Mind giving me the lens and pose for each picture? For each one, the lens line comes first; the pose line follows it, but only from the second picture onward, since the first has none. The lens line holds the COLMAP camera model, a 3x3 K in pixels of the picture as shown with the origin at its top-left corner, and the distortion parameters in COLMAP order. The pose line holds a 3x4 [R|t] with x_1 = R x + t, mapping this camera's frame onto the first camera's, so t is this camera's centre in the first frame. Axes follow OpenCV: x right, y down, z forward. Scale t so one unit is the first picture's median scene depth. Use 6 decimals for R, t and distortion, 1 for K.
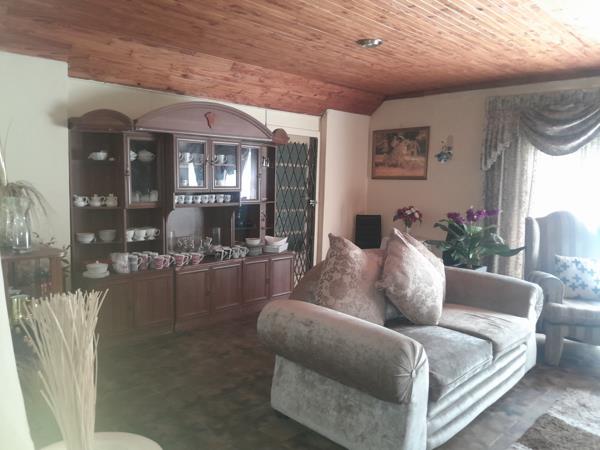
lens RADIAL K [[455.9, 0, 299.5], [0, 455.9, 222.1], [0, 0, 1]] dist [0.039811, -0.102894]
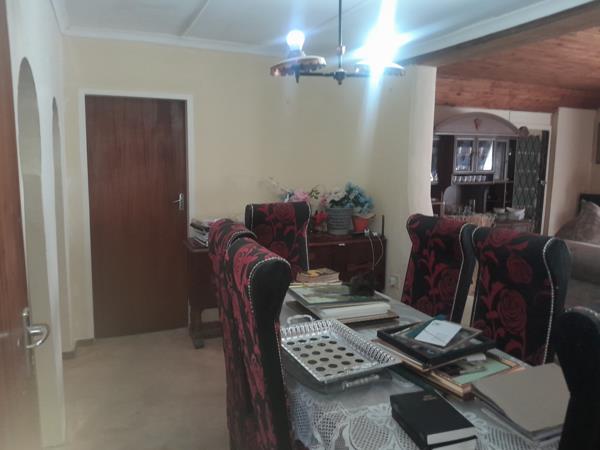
lens RADIAL K [[455.9, 0, 299.5], [0, 455.9, 222.1], [0, 0, 1]] dist [0.039811, -0.102894]
pose [[0.932743, 0.031246, -0.359186, -0.160050], [-0.020046, 0.999191, 0.034866, 0.039733], [0.359985, -0.025321, 0.932615, -0.468505]]
